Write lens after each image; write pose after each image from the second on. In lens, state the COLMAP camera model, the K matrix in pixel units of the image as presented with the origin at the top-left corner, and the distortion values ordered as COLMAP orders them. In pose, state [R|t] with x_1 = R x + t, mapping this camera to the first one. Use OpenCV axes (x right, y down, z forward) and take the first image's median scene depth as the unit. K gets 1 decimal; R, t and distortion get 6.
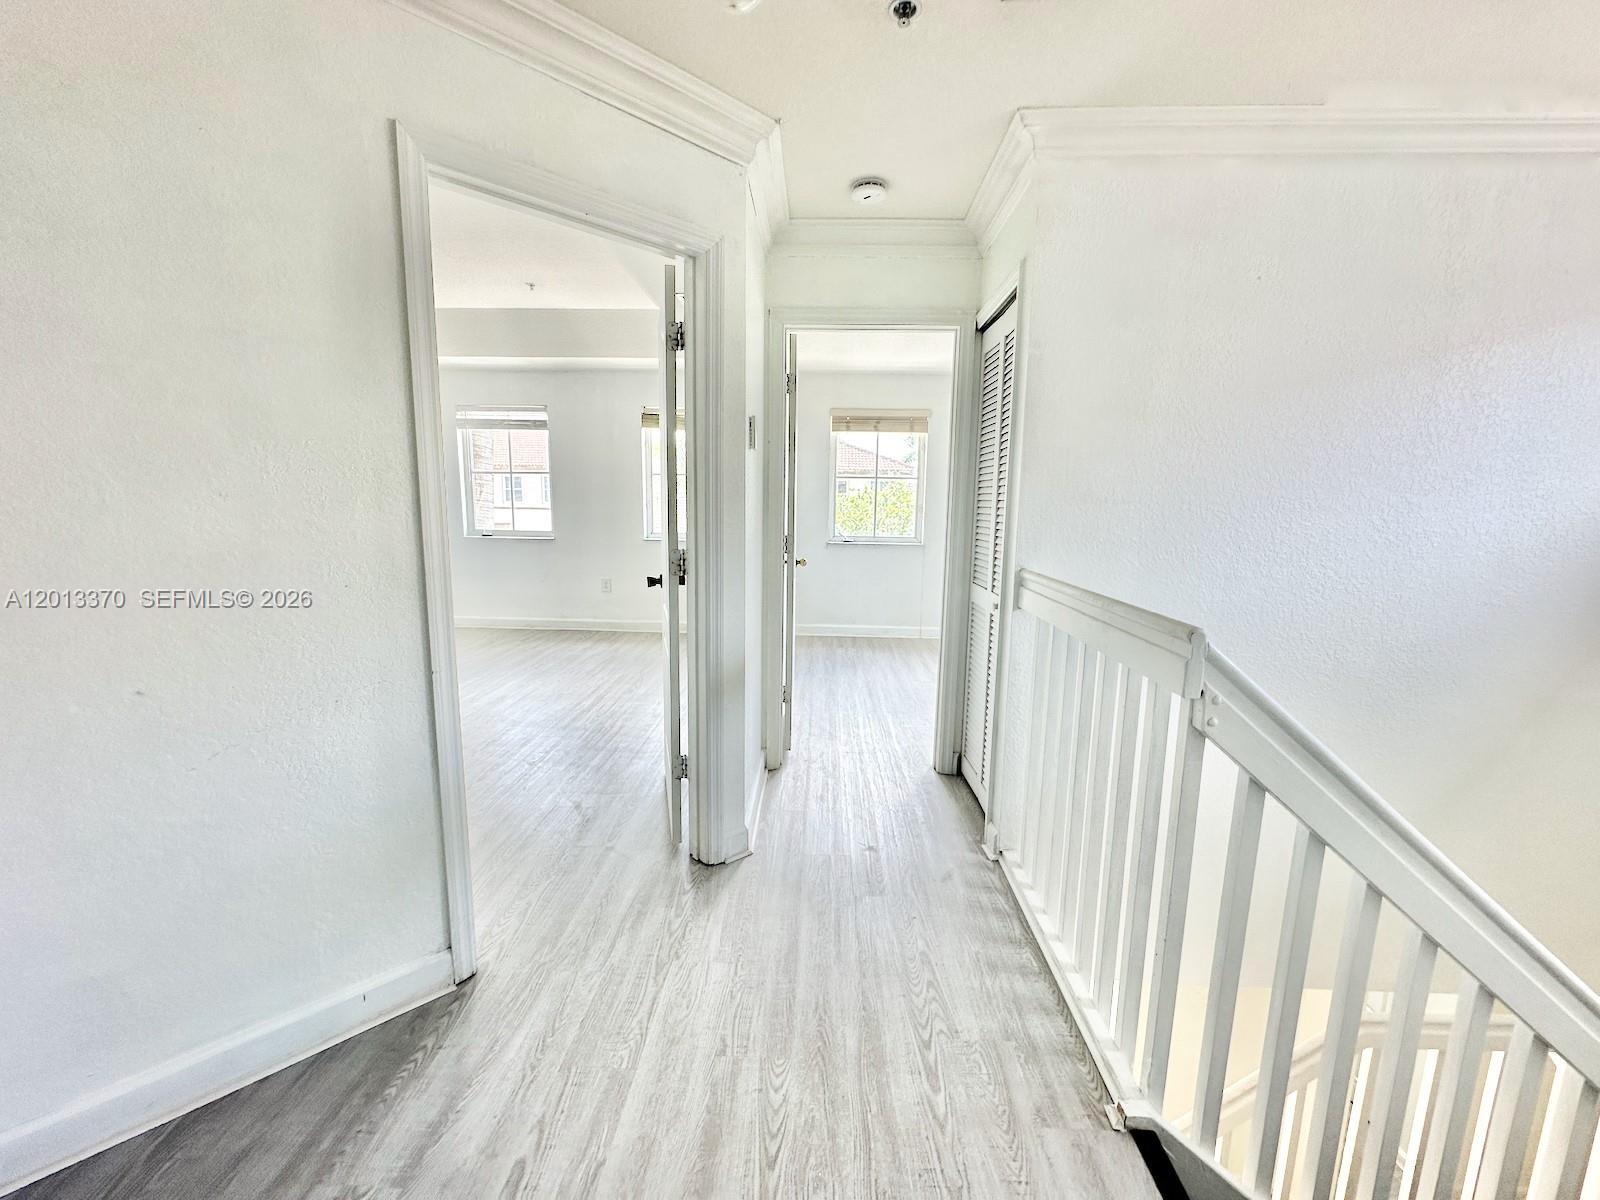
lens RADIAL K [[640.2, 0, 799.7], [0, 640.2, 597.7], [0, 0, 1]] dist [-0.004015, 0.000542]
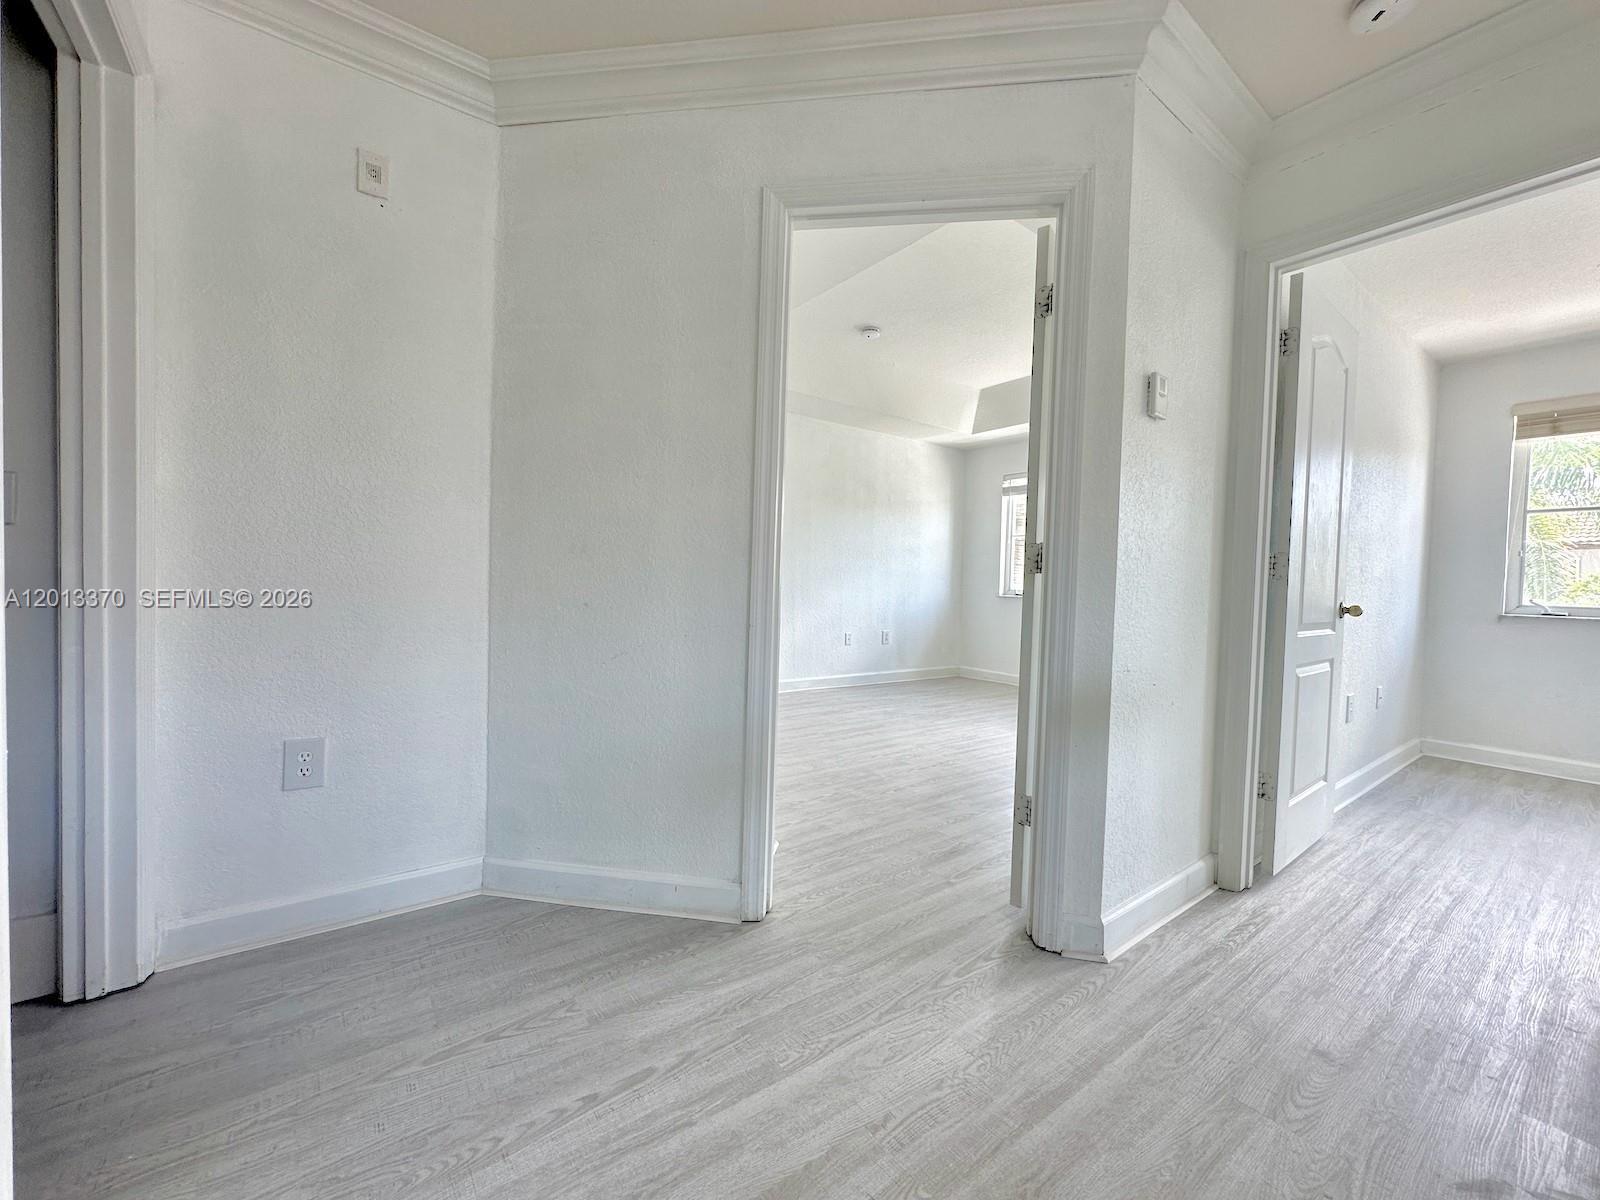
lens RADIAL K [[640.2, 0, 801.3], [0, 640.2, 599.0], [0, 0, 1]] dist [-0.004015, 0.000542]
pose [[0.624692, 0.023181, -0.780527, 0.379862], [-0.134523, 0.987810, -0.078327, 0.143645], [0.769197, 0.153929, 0.620195, 0.333634]]
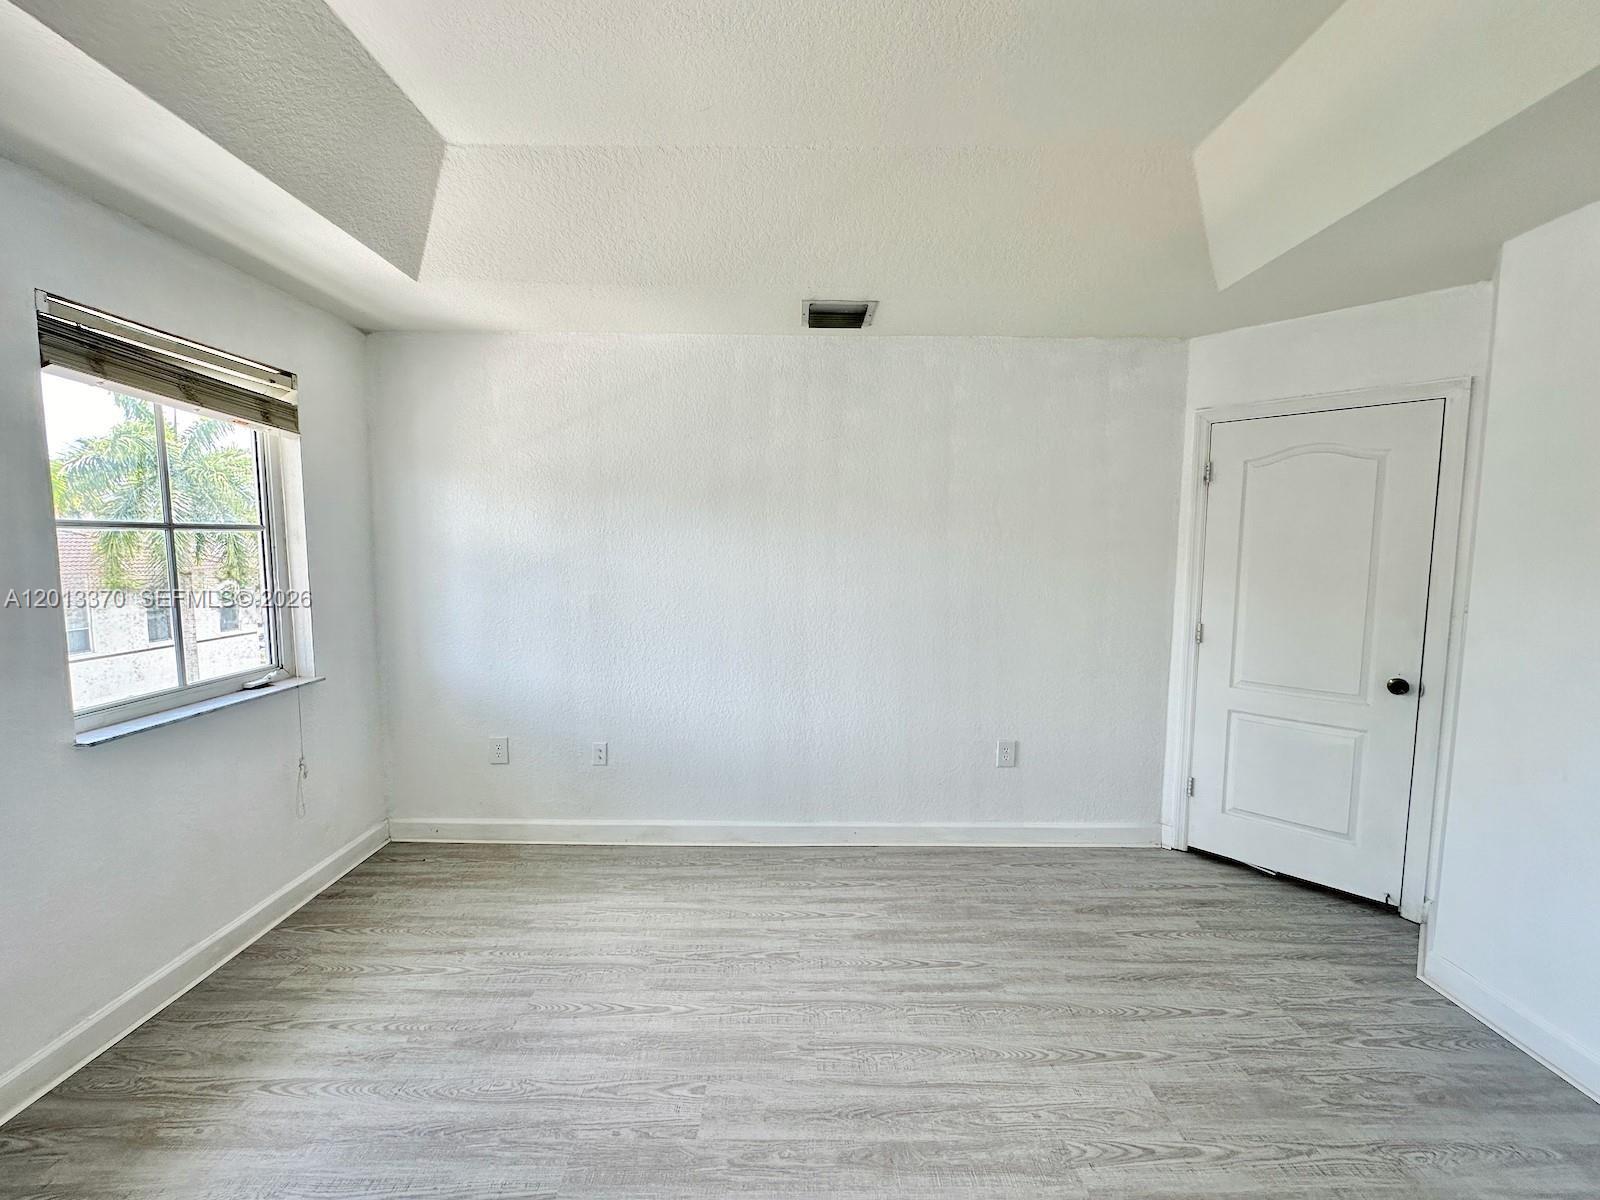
lens RADIAL K [[640.2, 0, 798.2], [0, 640.2, 598.9], [0, 0, 1]] dist [-0.004015, 0.000542]
pose [[-0.033419, -0.104049, 0.994011, -2.029328], [0.141389, 0.984071, 0.107762, -0.532596], [-0.989390, 0.144143, -0.018175, 2.525175]]
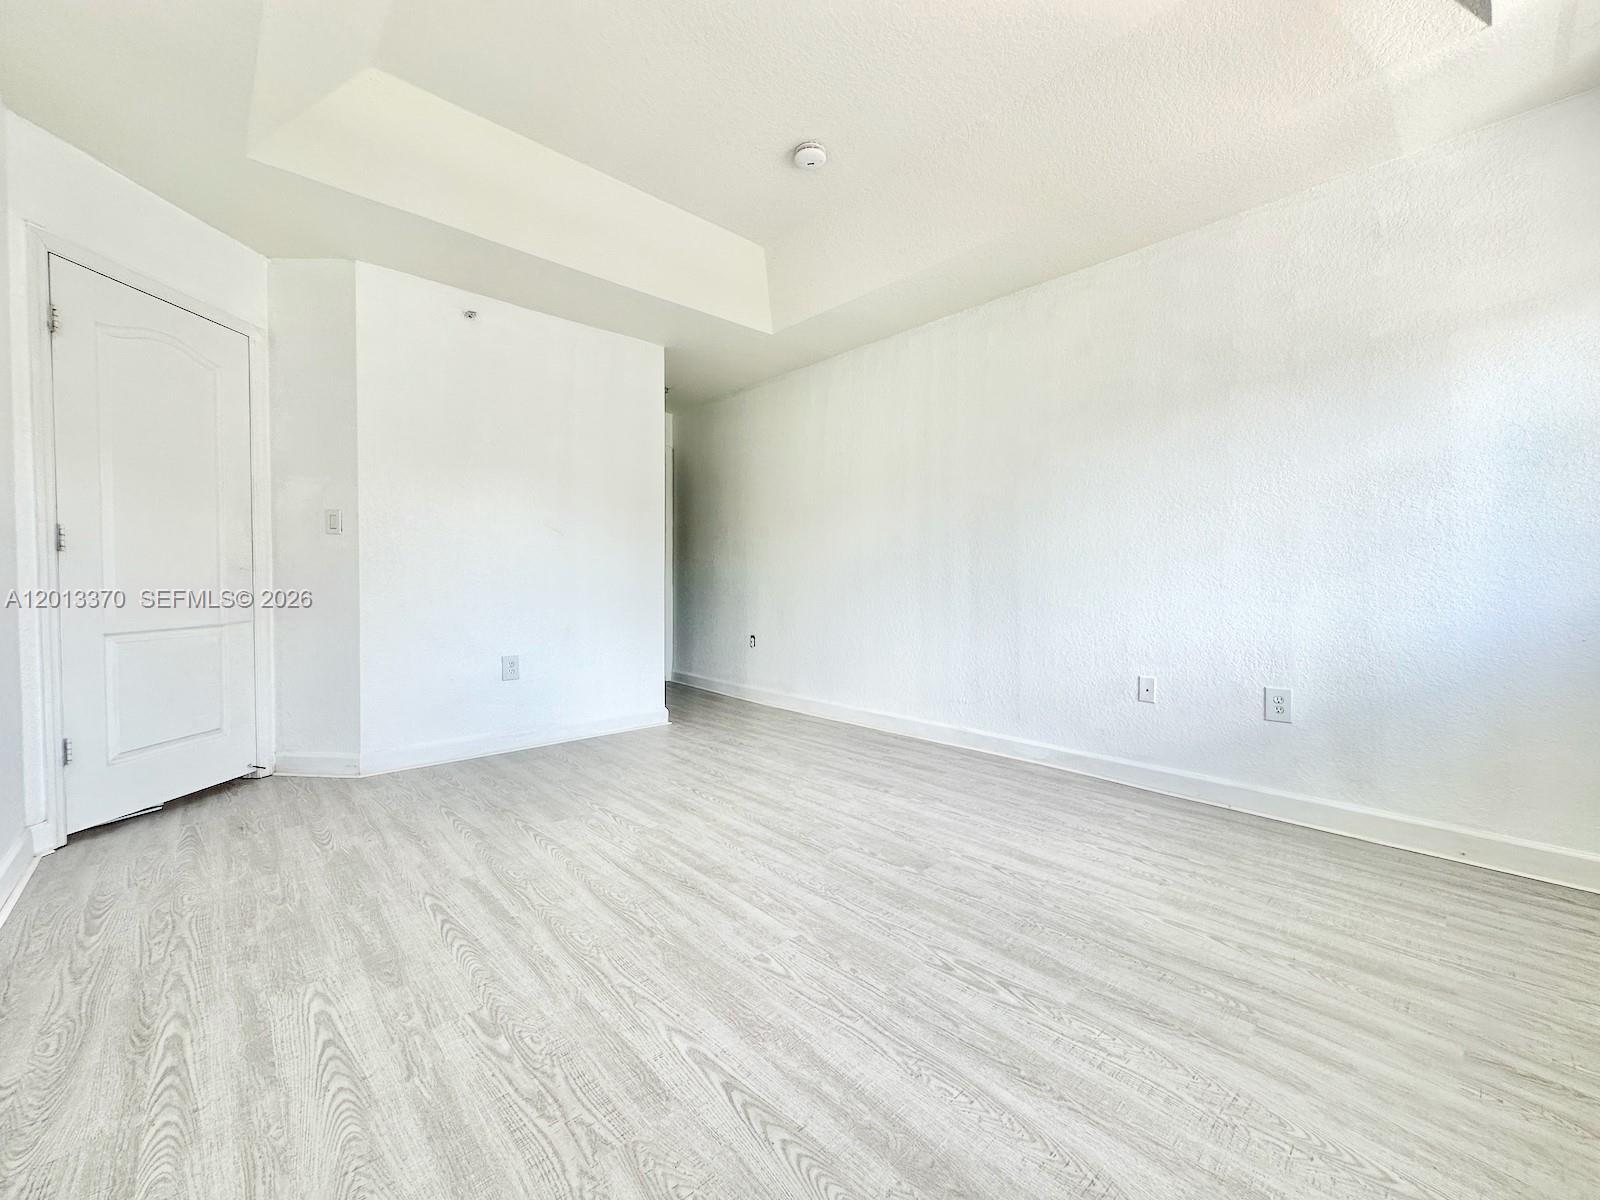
lens RADIAL K [[640.2, 0, 802.4], [0, 640.2, 599.5], [0, 0, 1]] dist [-0.004015, 0.000542]
pose [[-0.709525, -0.001194, -0.704679, -0.409427], [-0.123046, 0.984846, 0.122223, -0.302084], [0.693855, 0.173429, -0.698919, 3.415608]]
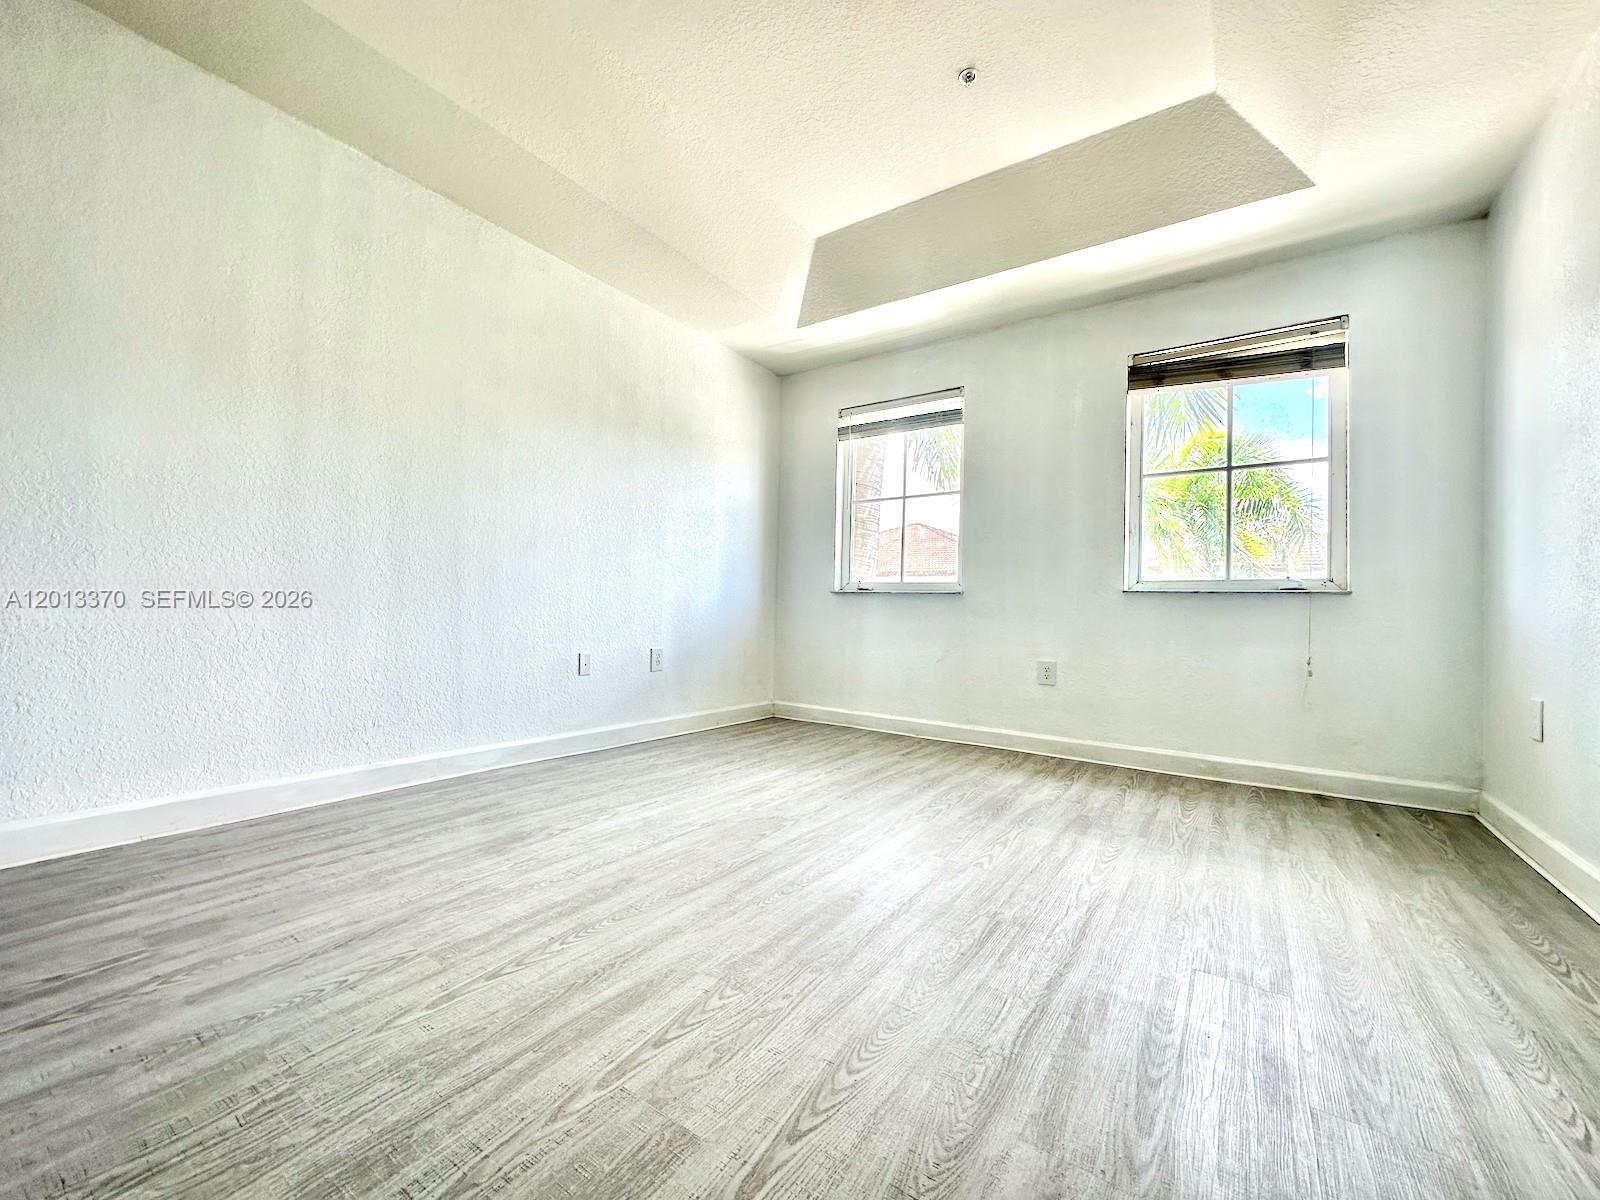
lens RADIAL K [[640.2, 0, 800.6], [0, 640.2, 597.9], [0, 0, 1]] dist [-0.004015, 0.000542]
pose [[0.841947, -0.006630, -0.539519, -0.689511], [-0.092441, 0.983367, -0.156344, 0.091968], [0.531582, 0.181507, 0.827331, 1.542833]]
